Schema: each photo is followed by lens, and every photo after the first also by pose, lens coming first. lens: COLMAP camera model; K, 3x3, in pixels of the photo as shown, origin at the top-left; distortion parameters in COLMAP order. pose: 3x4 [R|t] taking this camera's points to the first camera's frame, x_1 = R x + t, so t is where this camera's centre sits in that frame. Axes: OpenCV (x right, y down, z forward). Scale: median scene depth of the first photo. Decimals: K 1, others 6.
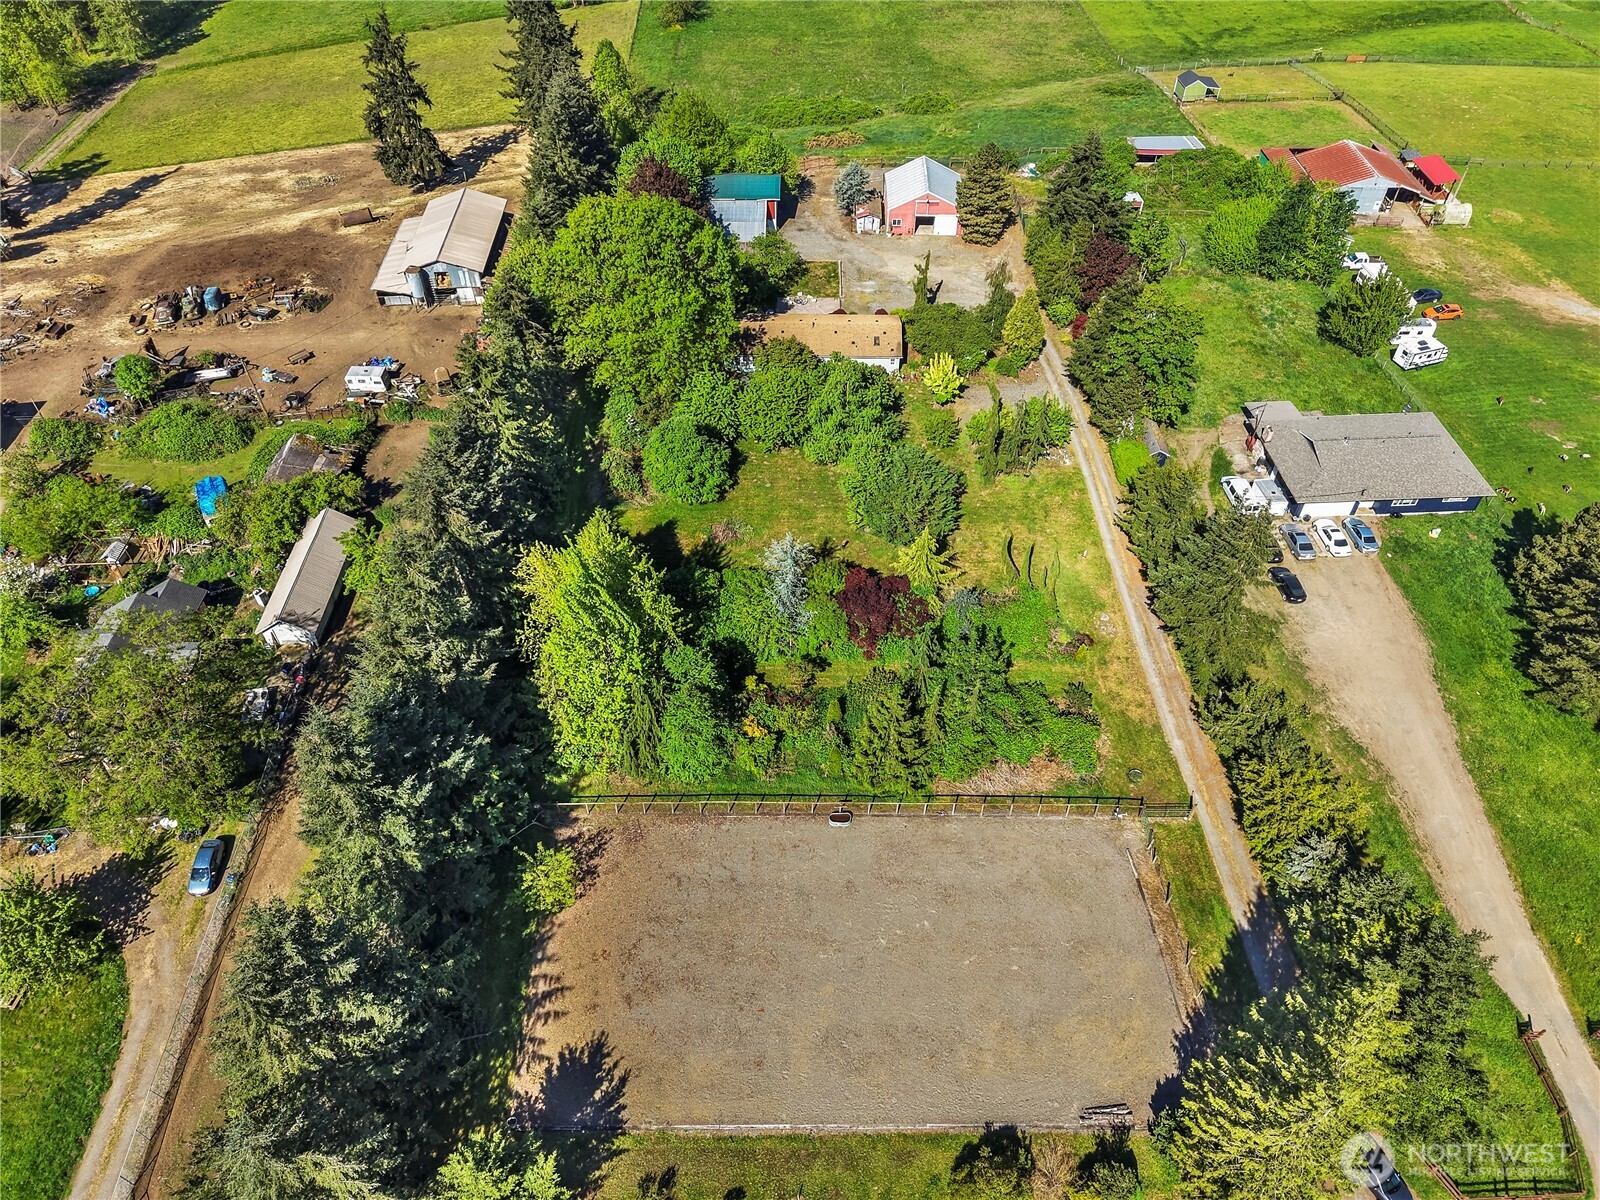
lens RADIAL K [[1118.6, 0, 800.0], [0, 1118.6, 600.0], [0, 0, 1]] dist [-0.000100, -0.000587]
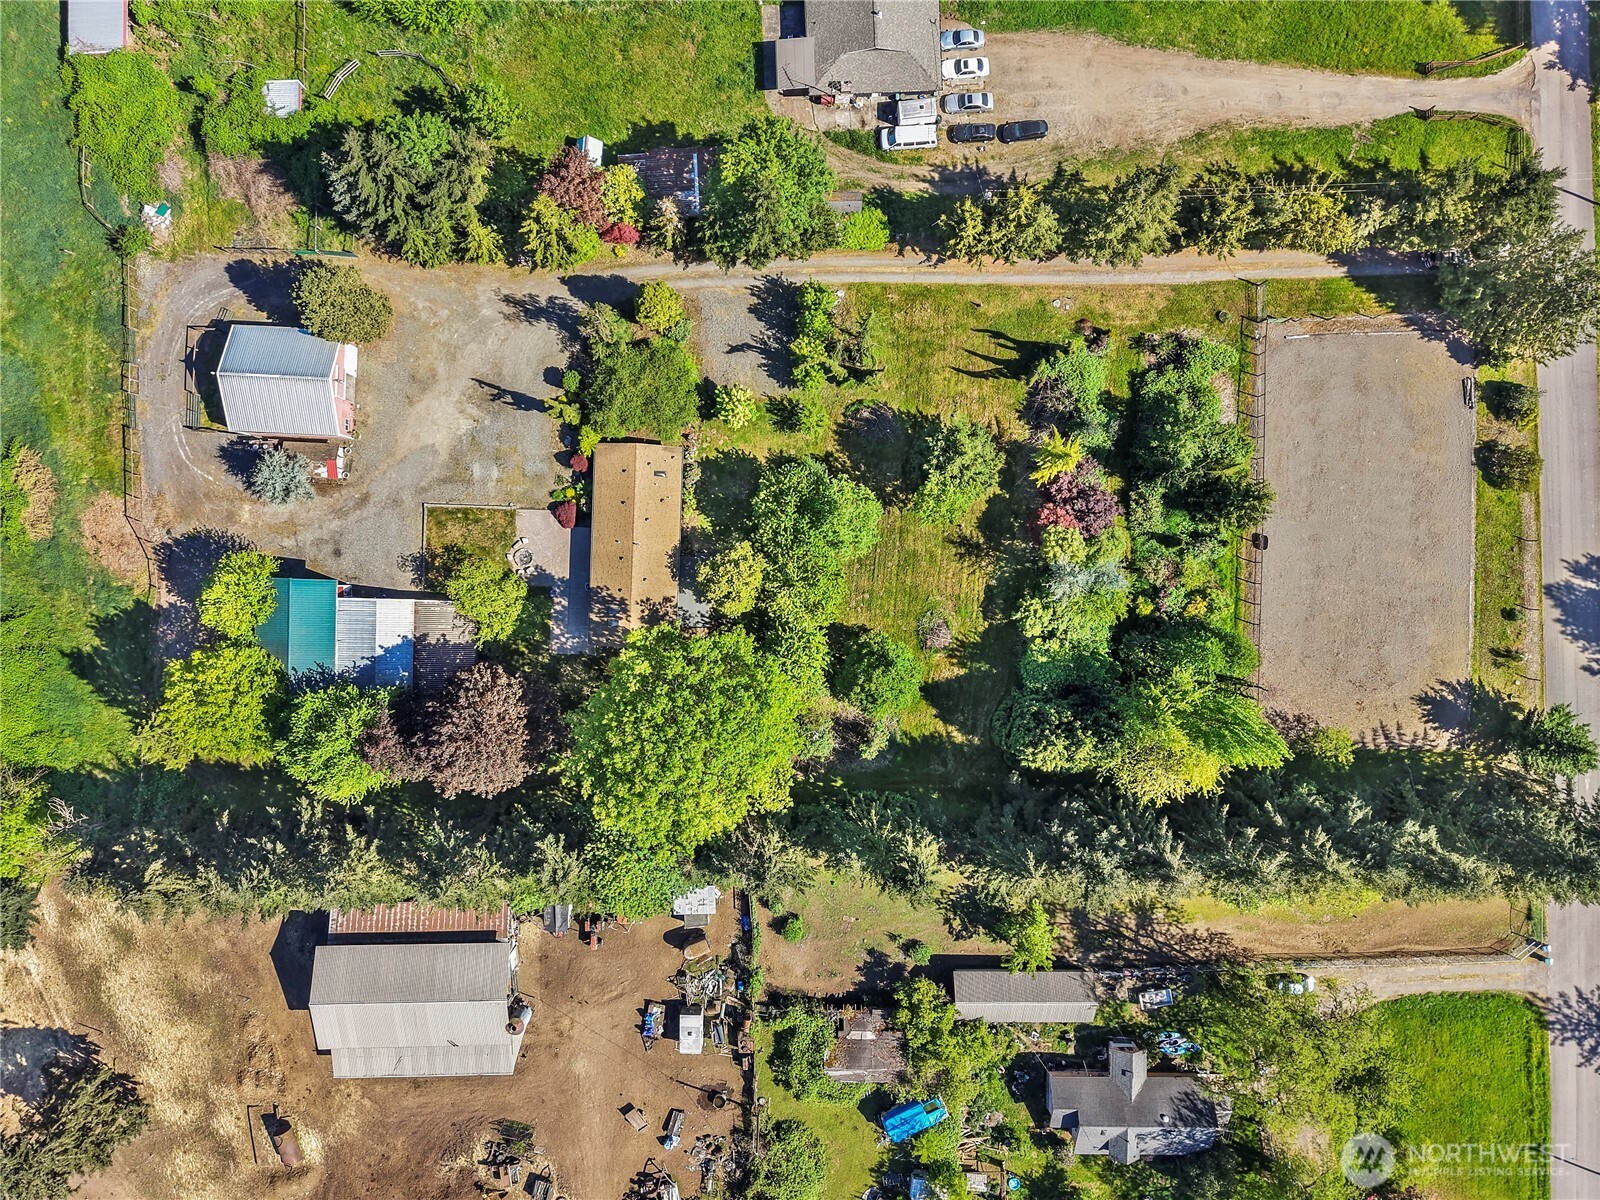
lens RADIAL K [[1118.6, 0, 800.0], [0, 1118.6, 600.0], [0, 0, 1]] dist [-0.000100, -0.000587]
pose [[0.018706, -0.999659, -0.018245, -0.020603], [0.696695, -0.000056, 0.717368, -1.210679], [-0.717124, -0.026130, 0.696456, 0.459091]]
